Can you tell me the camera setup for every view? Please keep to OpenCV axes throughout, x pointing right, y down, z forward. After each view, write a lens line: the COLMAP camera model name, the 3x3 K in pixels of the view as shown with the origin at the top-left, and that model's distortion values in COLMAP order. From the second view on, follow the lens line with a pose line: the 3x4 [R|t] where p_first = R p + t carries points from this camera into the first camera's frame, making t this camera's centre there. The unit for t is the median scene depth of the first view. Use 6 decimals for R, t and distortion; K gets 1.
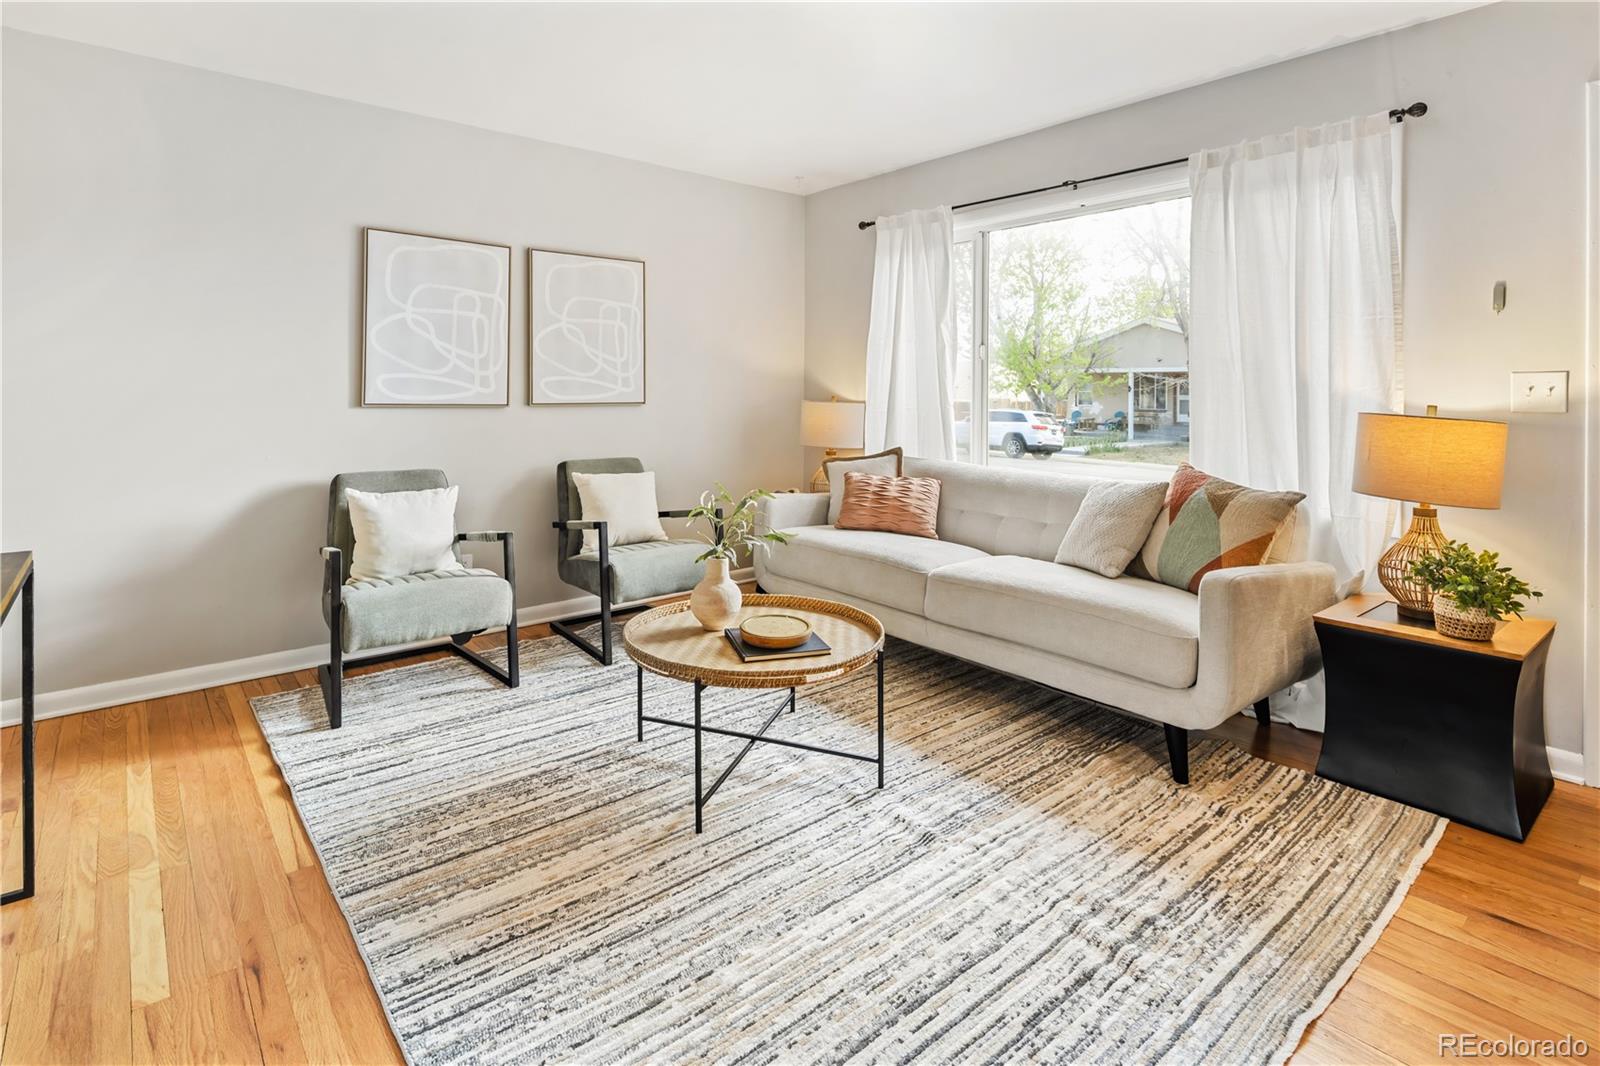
lens RADIAL K [[802.2, 0, 785.4], [0, 802.2, 386.0], [0, 0, 1]] dist [-0.001531, -0.001119]
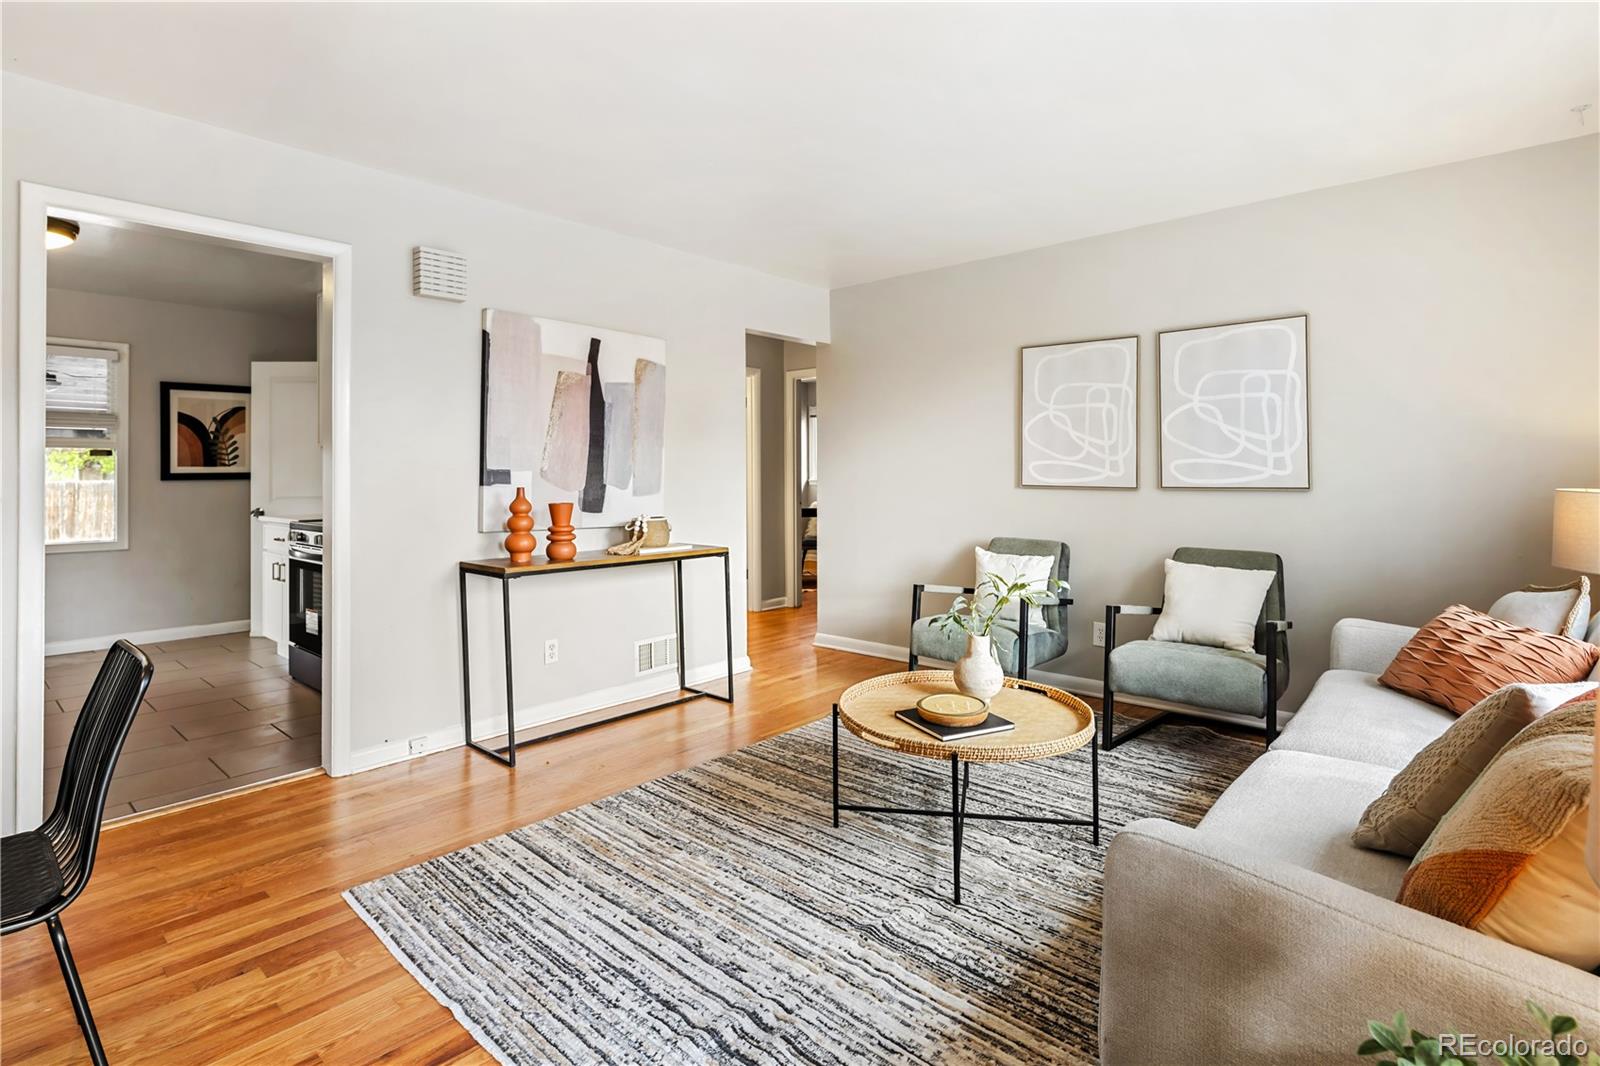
lens RADIAL K [[785.3, 0, 789.5], [0, 785.3, 472.4], [0, 0, 1]] dist [0.001035, -0.001507]
pose [[0.138967, -0.004967, -0.990285, 0.824551], [0.008912, 0.999953, -0.003765, 0.004312], [0.990257, -0.008302, 0.139005, 0.569869]]
